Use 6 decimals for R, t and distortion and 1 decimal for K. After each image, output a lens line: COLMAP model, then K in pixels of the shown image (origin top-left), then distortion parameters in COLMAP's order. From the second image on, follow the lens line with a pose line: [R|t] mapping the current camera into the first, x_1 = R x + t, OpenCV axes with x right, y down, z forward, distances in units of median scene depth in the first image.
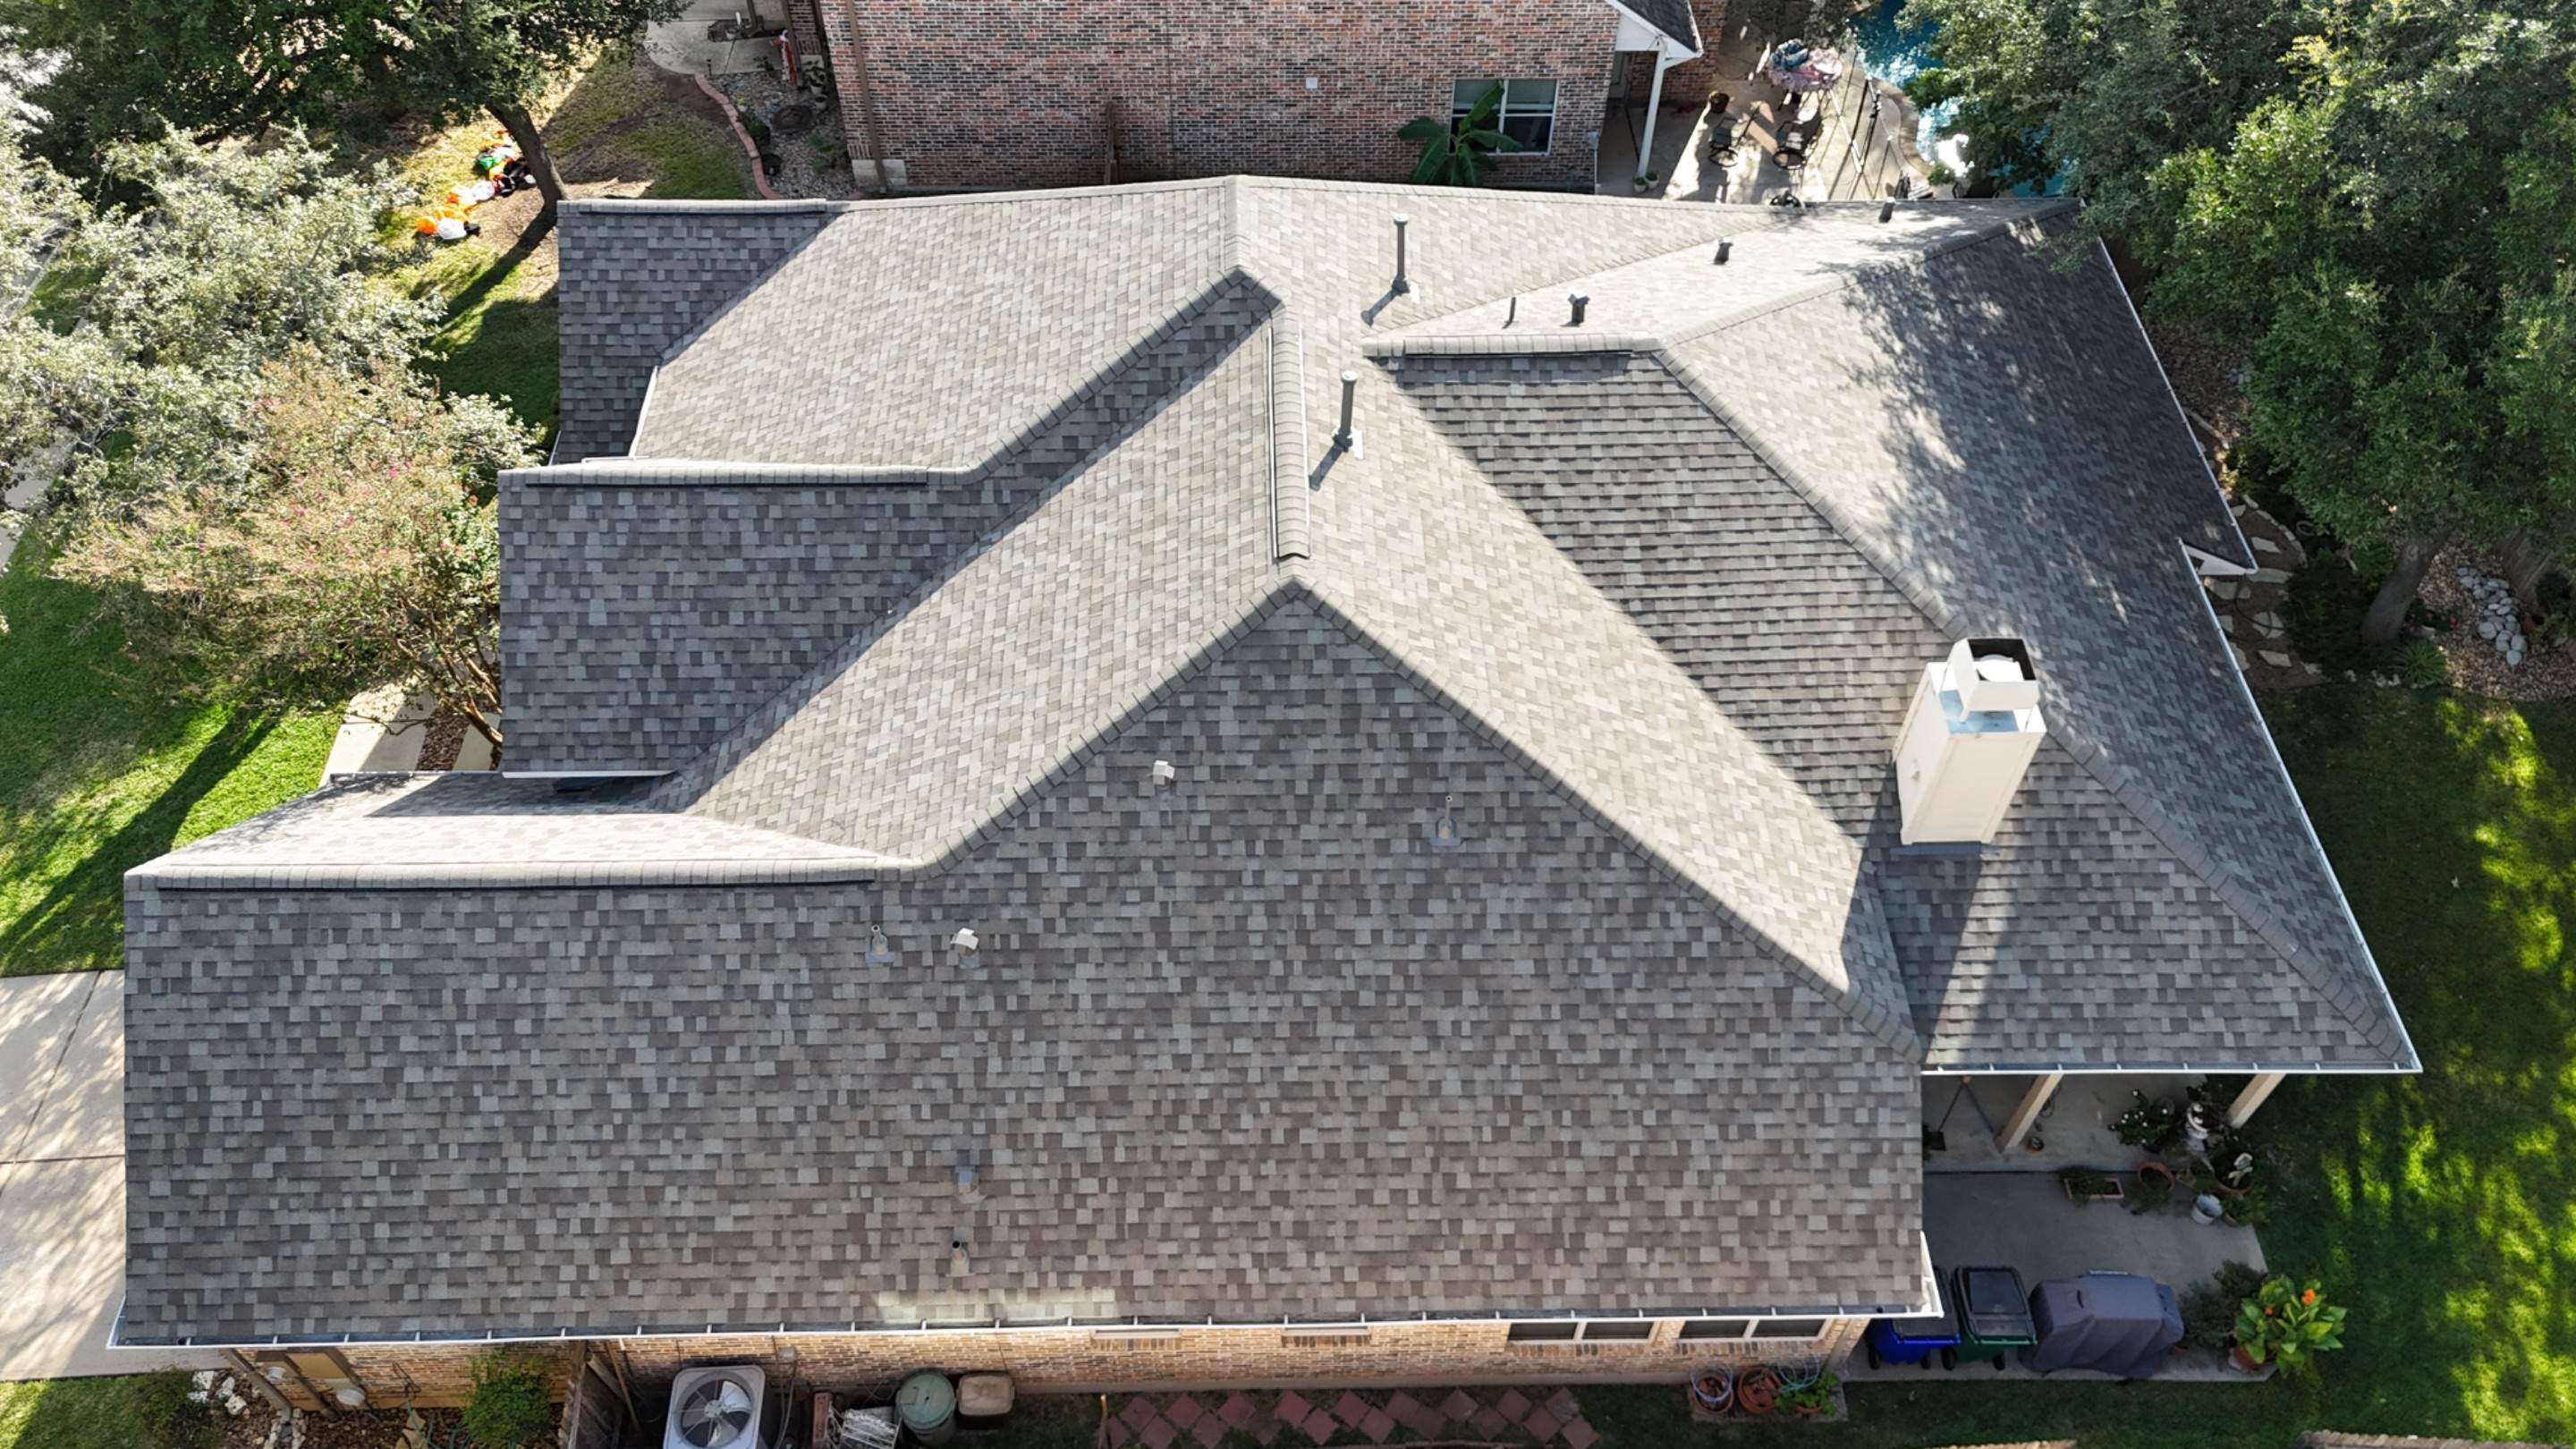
lens RADIAL K [[1907.9, 0, 1278.3], [0, 1907.9, 731.6], [0, 0, 1]] dist [0.081593, -0.083812]
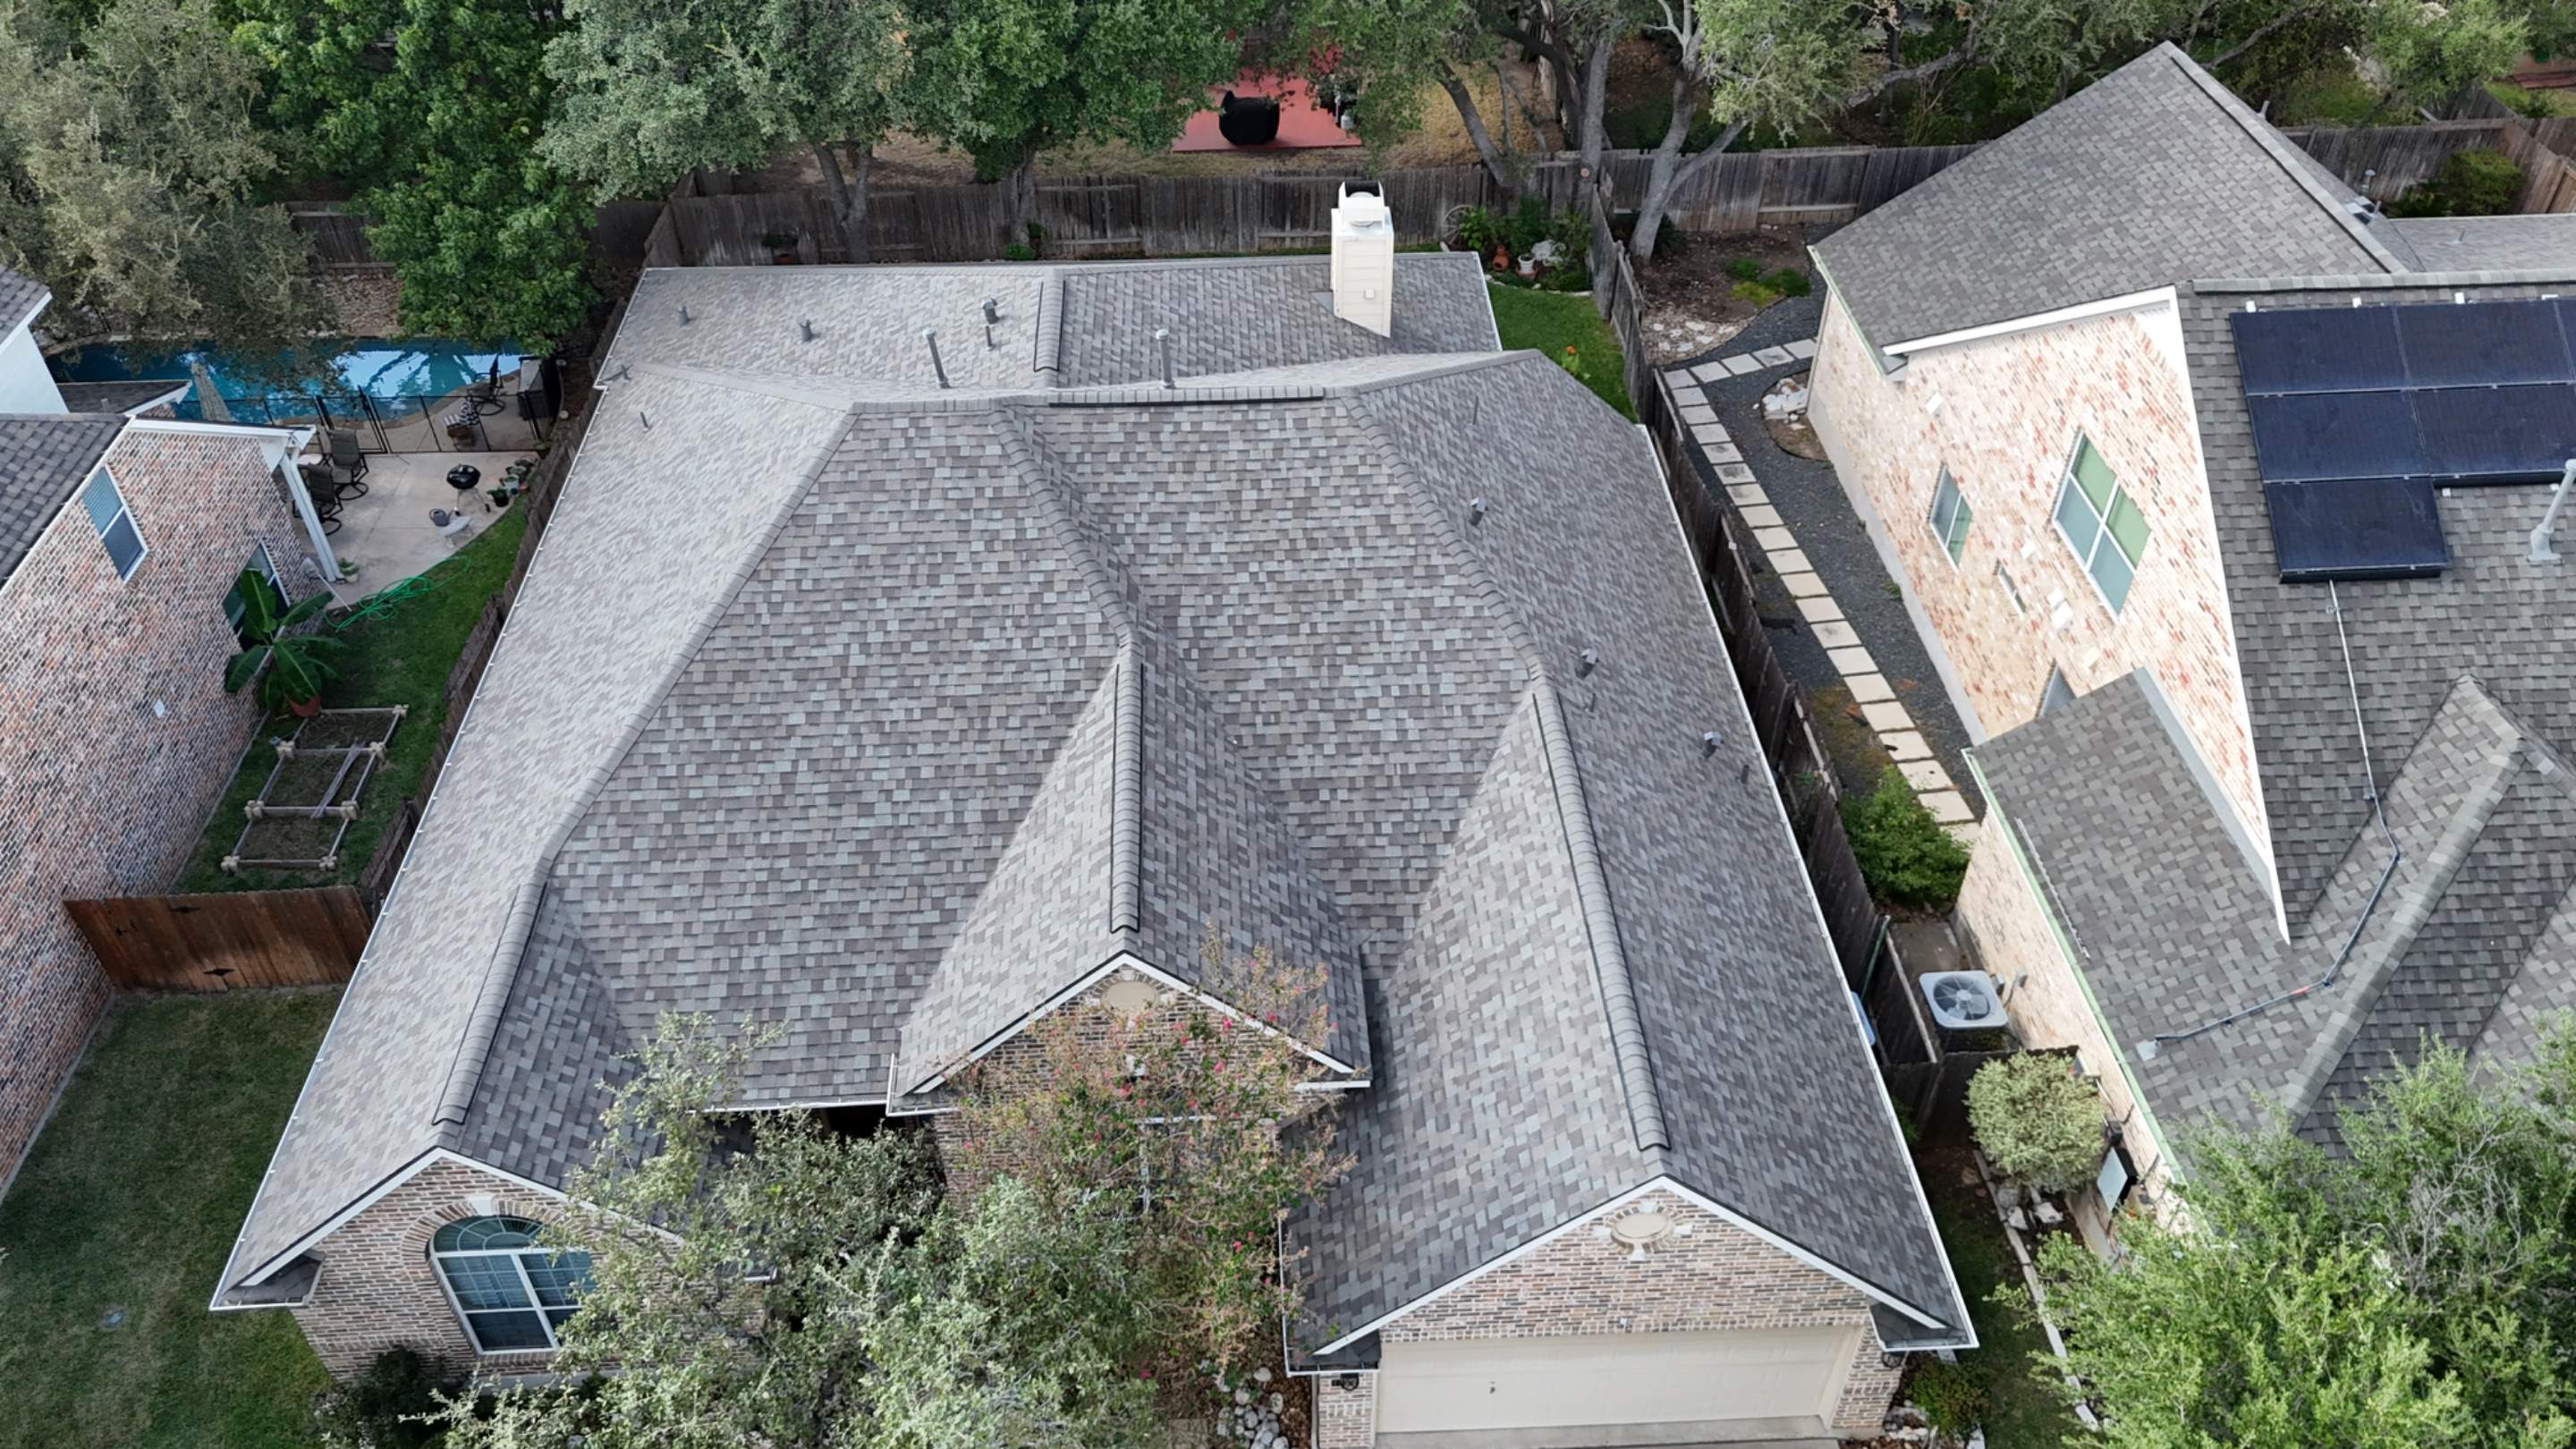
lens RADIAL K [[1904.4, 0, 1282.1], [0, 1904.4, 735.9], [0, 0, 1]] dist [0.073065, -0.078635]
pose [[-0.027795, -0.658150, 0.752374, -1.019016], [0.771942, 0.464058, 0.434459, -0.515007], [-0.635085, 0.592865, 0.495155, 0.456773]]
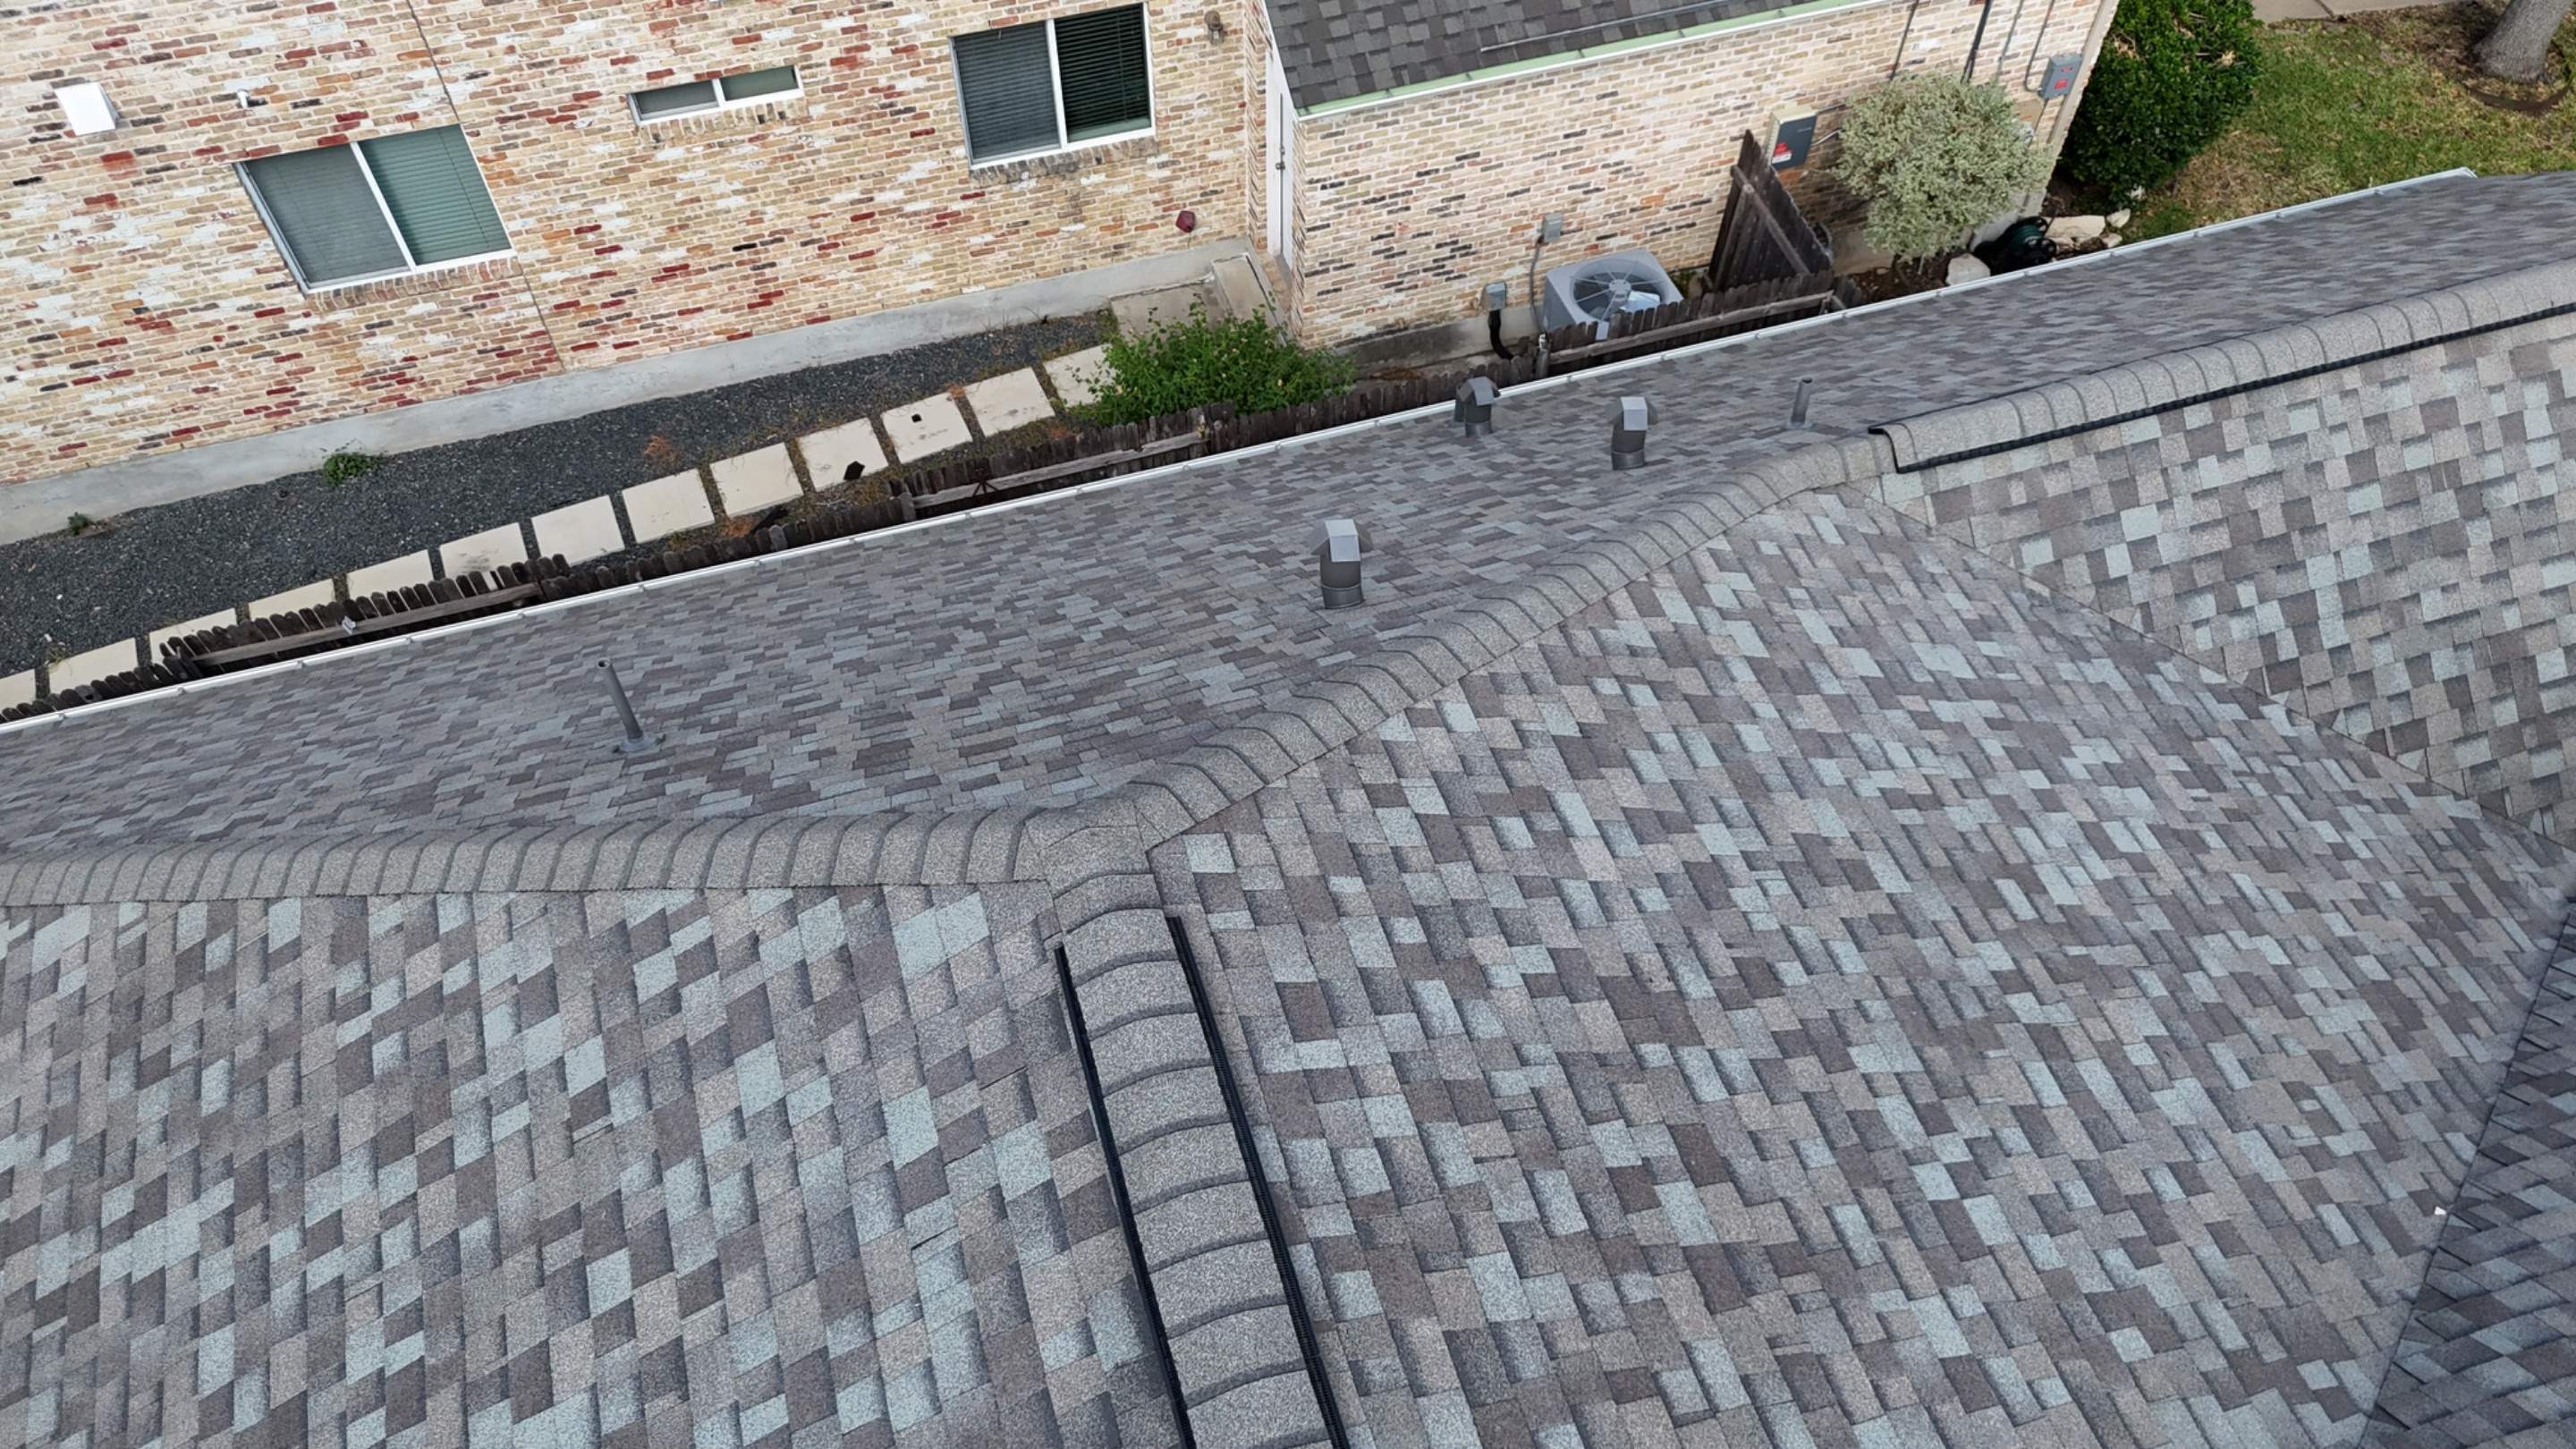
lens RADIAL K [[1900.6, 0, 1280.0], [0, 1900.6, 741.0], [0, 0, 1]] dist [0.071788, -0.072284]
pose [[-0.961236, 0.224335, -0.160310, 0.020629], [-0.211337, -0.226011, 0.950924, -0.318402], [0.177094, 0.947941, 0.264660, 0.813071]]
